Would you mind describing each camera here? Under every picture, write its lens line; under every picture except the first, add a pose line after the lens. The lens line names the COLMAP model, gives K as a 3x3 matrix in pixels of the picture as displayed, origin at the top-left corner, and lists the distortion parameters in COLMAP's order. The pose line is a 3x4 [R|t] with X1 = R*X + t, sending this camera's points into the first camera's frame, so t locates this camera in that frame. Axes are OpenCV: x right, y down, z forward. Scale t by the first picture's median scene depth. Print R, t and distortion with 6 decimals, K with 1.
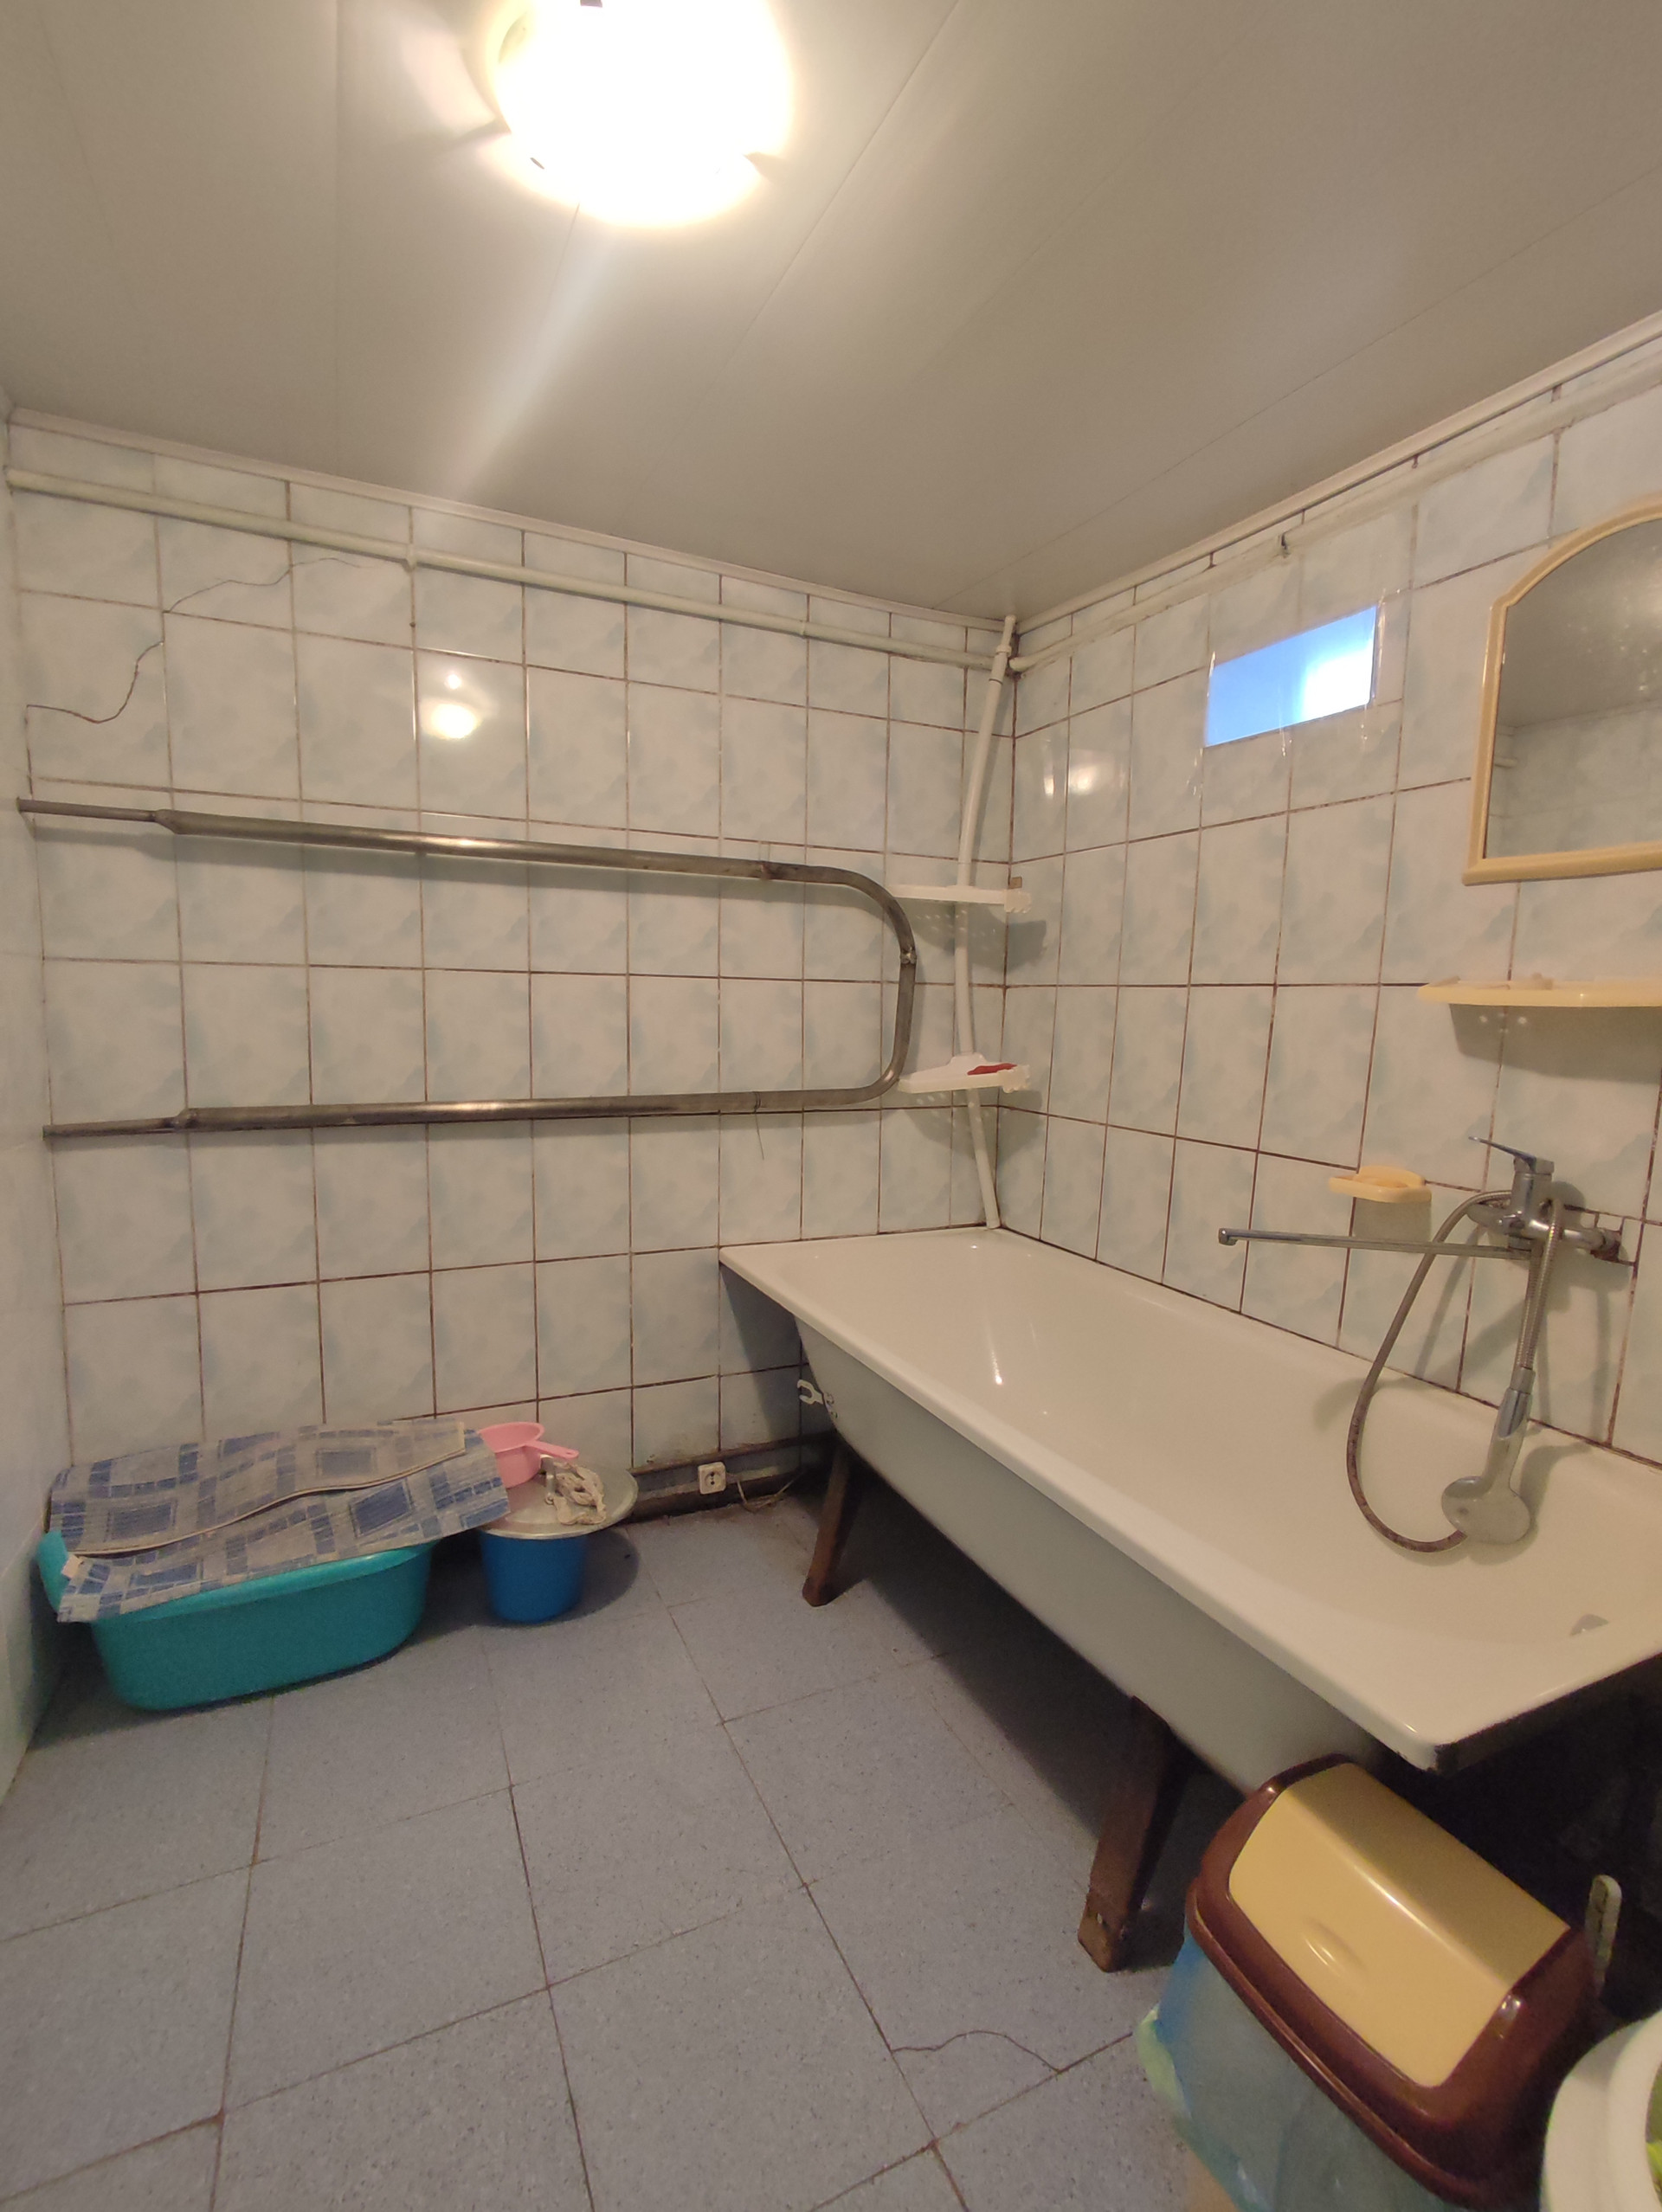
lens RADIAL K [[1016.0, 0, 814.7], [0, 1016.0, 1113.2], [0, 0, 1]] dist [-0.006921, 0.000799]
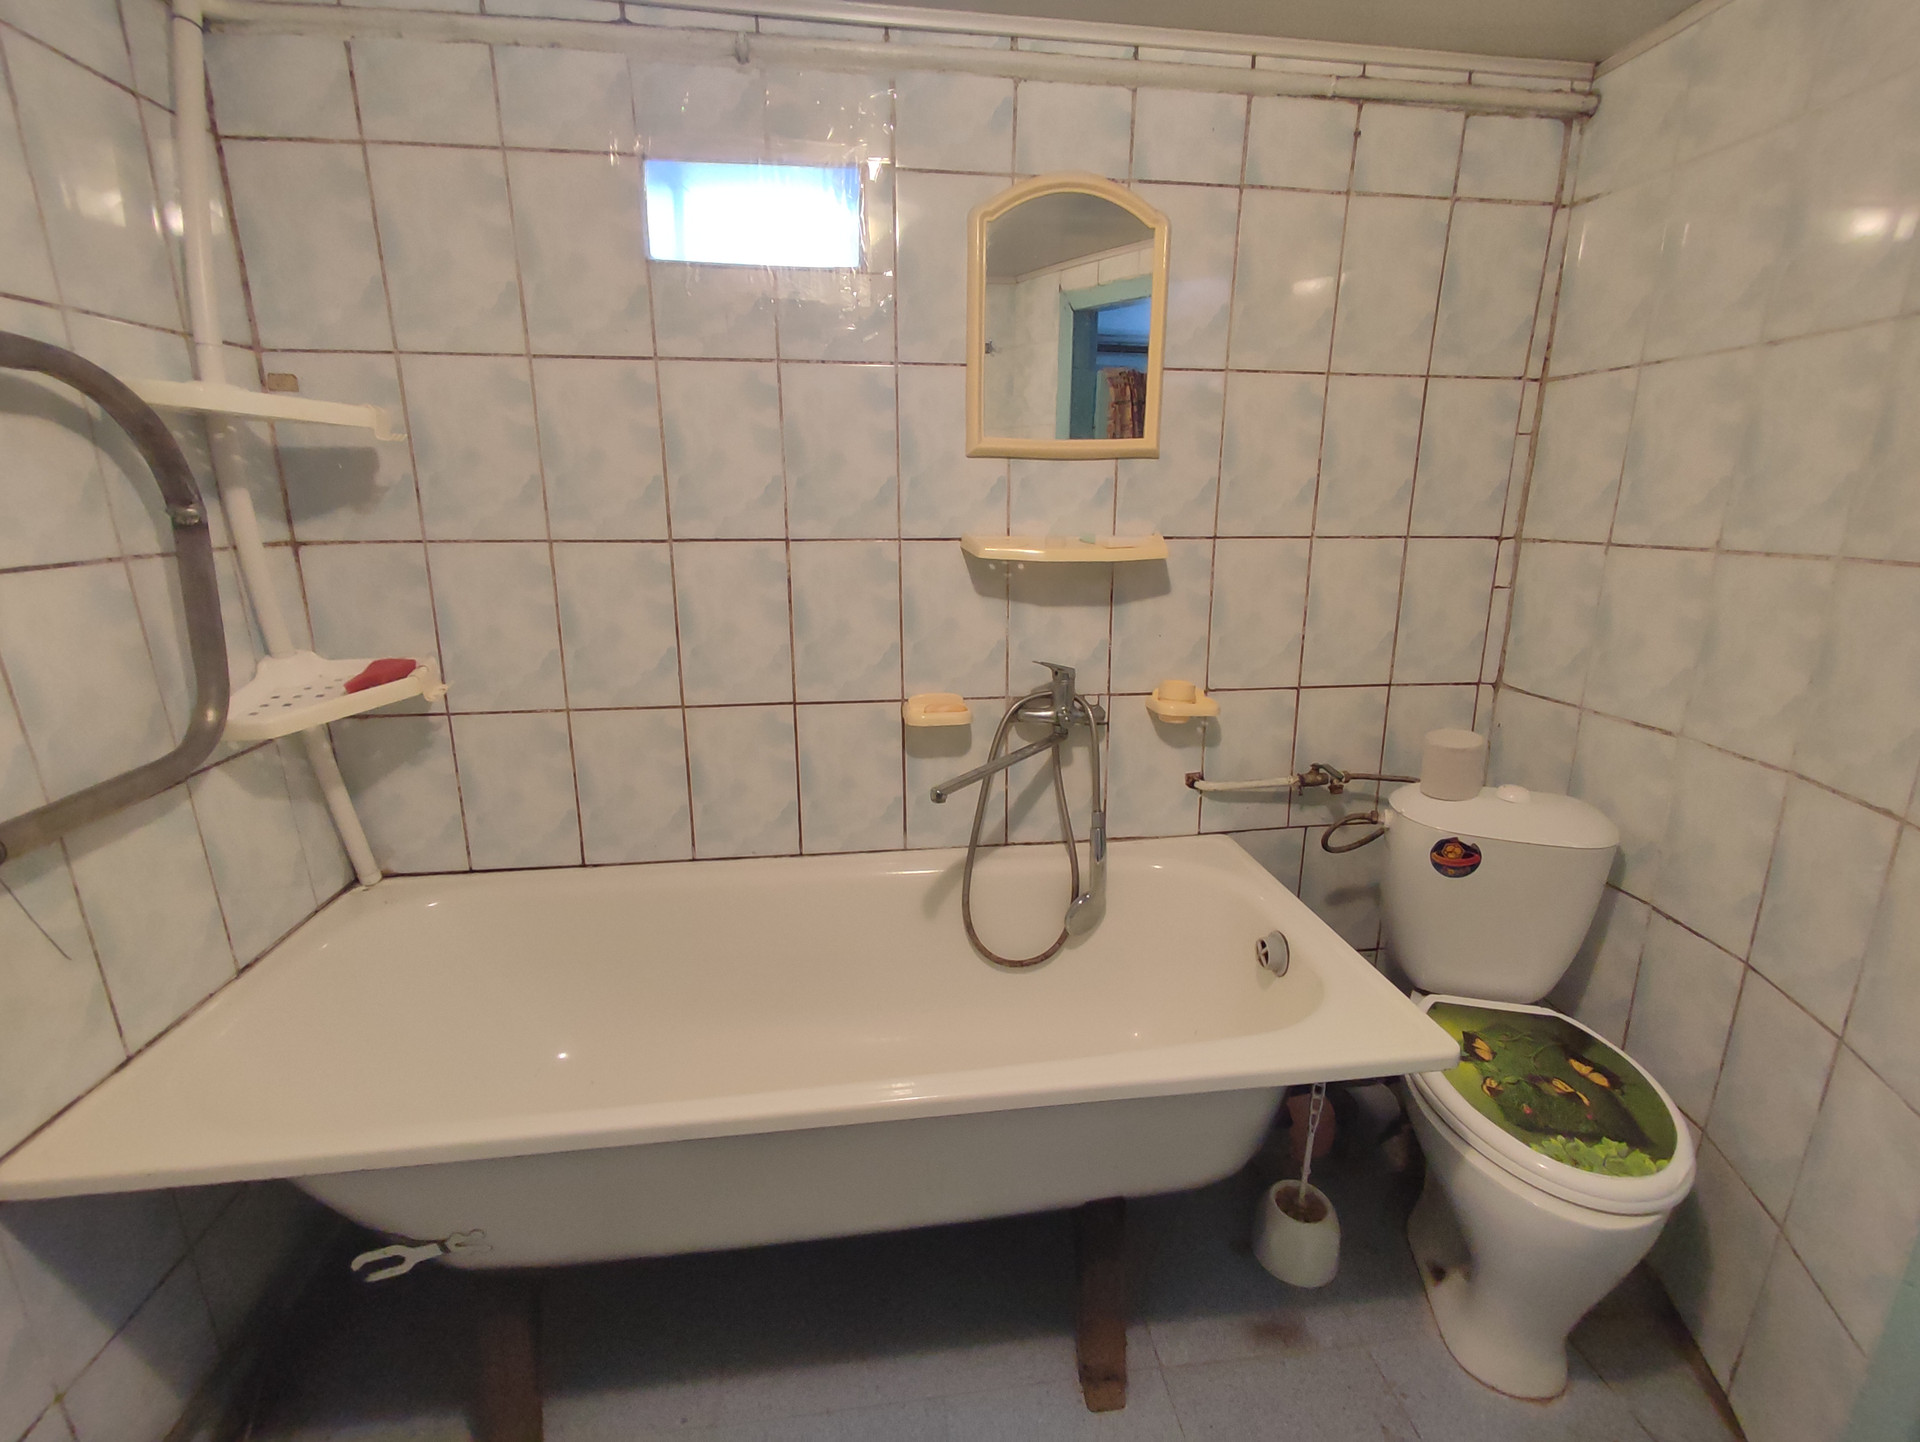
lens RADIAL K [[881.8, 0, 959.5], [0, 881.8, 720.9], [0, 0, 1]] dist [-0.006921, 0.000799]
pose [[0.289148, -0.269756, 0.918491, -0.308657], [0.108283, 0.962534, 0.248603, -0.134472], [-0.951141, 0.027574, 0.307525, 0.505992]]
